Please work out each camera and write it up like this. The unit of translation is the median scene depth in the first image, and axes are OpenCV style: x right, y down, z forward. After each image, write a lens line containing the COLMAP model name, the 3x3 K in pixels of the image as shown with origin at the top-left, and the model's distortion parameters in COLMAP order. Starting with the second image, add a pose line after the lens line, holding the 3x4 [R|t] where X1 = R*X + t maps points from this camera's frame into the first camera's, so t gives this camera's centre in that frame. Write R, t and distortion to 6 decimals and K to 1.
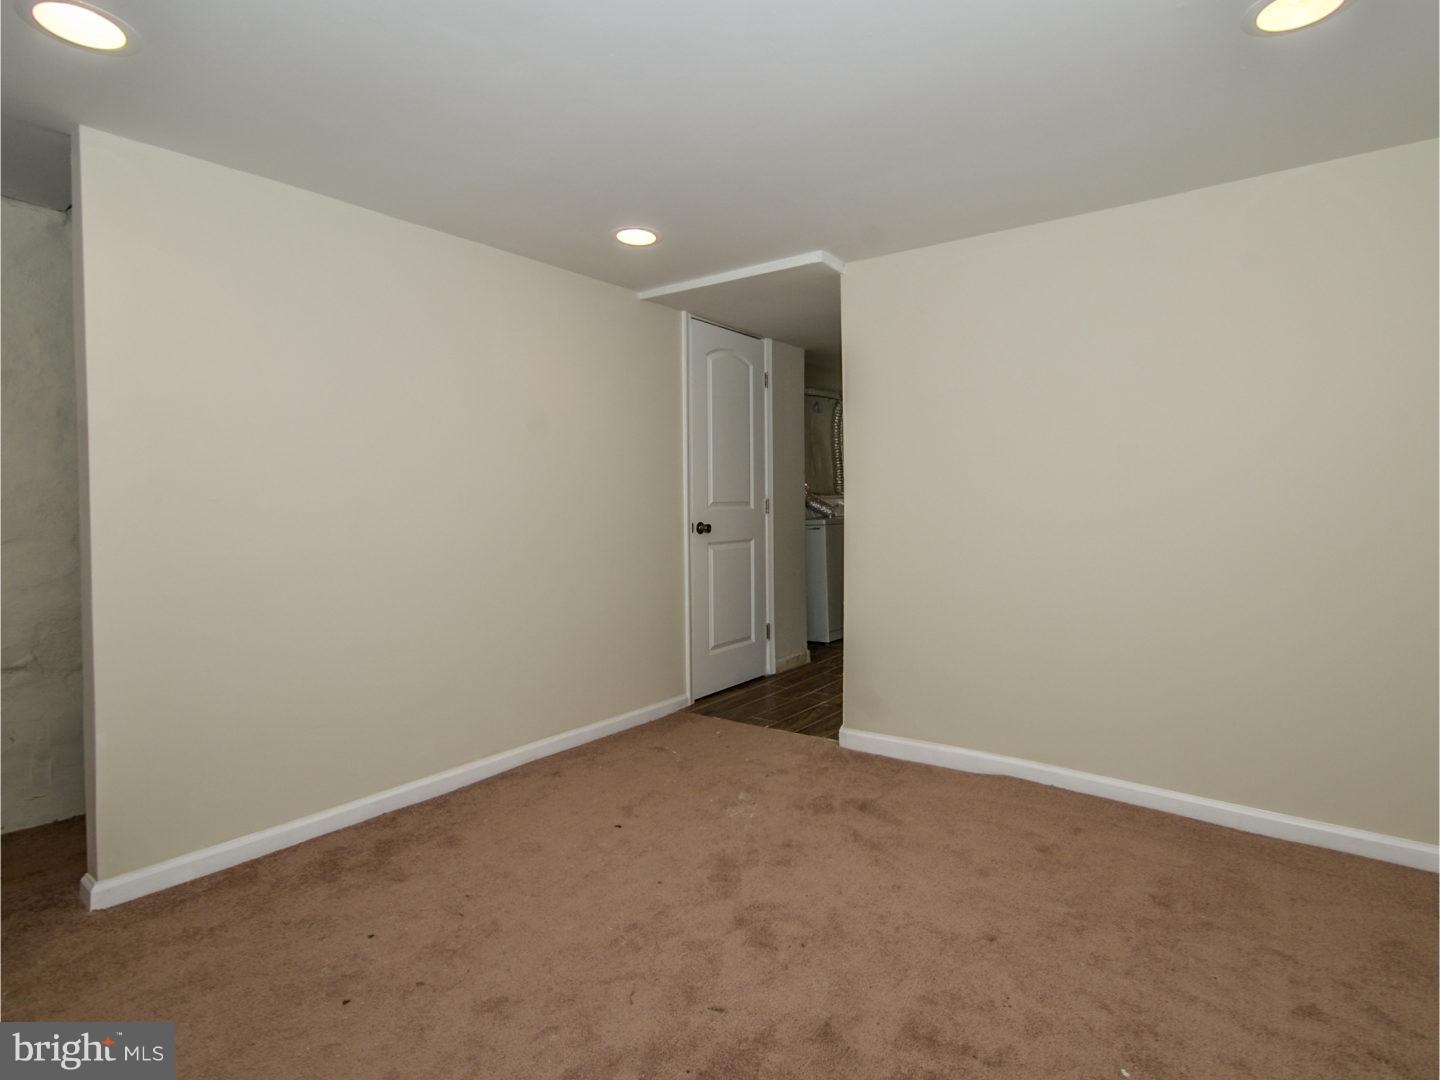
lens RADIAL K [[744.5, 0, 721.9], [0, 744.5, 498.2], [0, 0, 1]] dist [-0.001461, -0.001642]
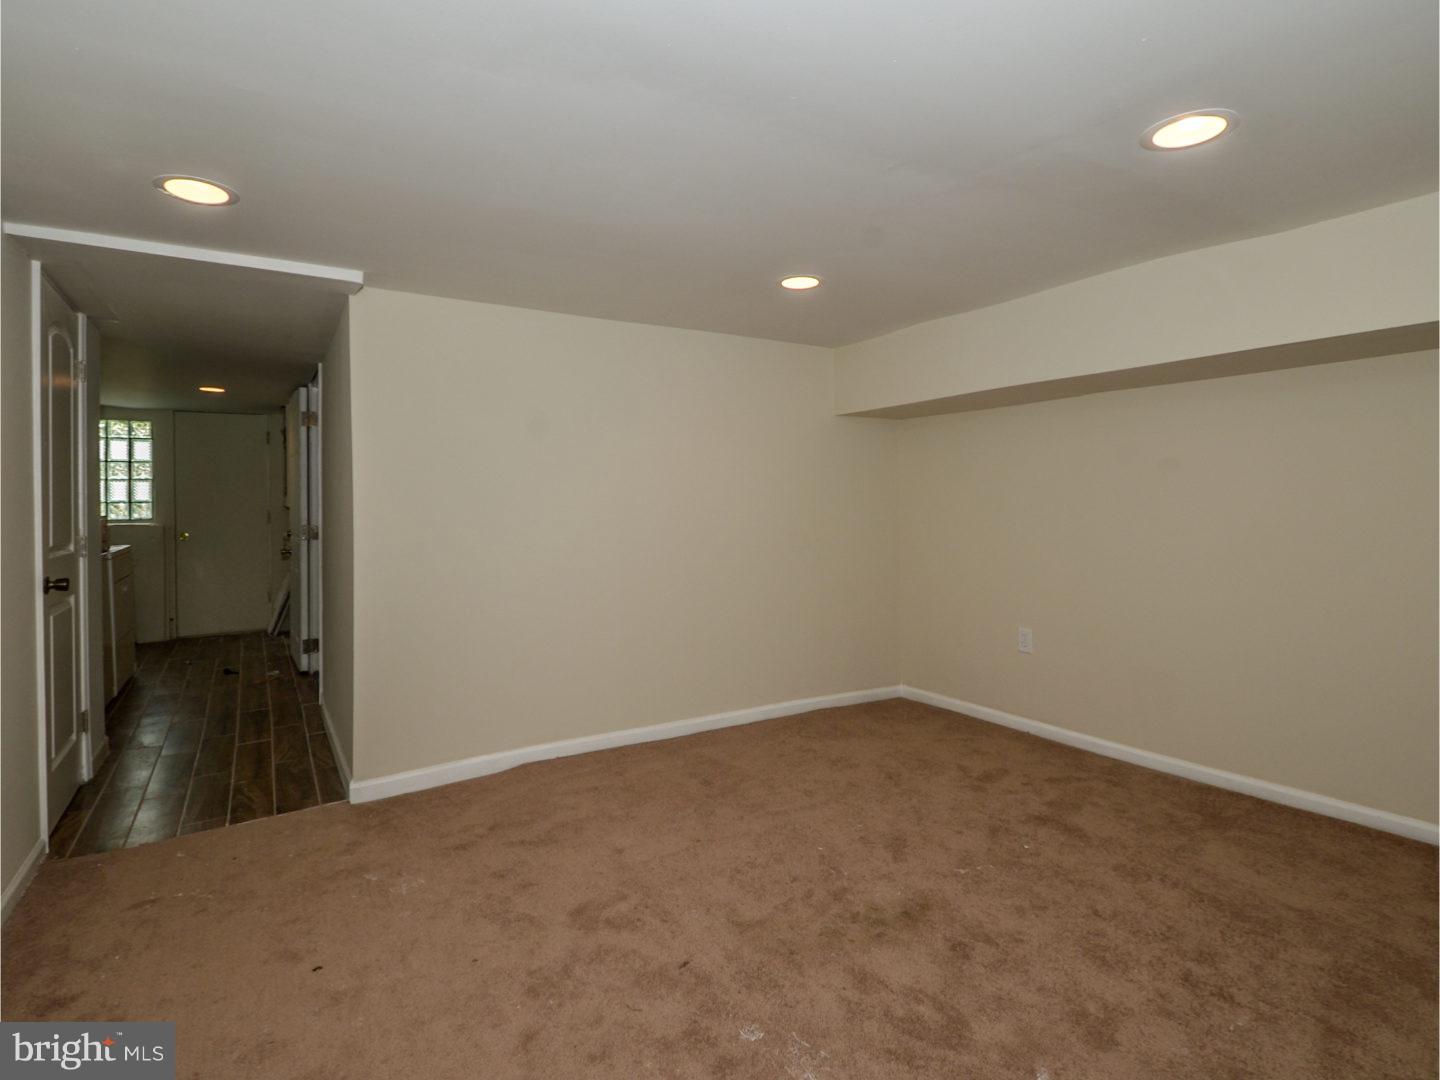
lens RADIAL K [[744.5, 0, 721.9], [0, 744.5, 498.2], [0, 0, 1]] dist [-0.001461, -0.001642]
pose [[0.358806, 0.006154, 0.933392, -0.639739], [0.006475, 0.999938, -0.009082, -0.042717], [-0.933390, 0.009302, 0.358744, 0.275499]]
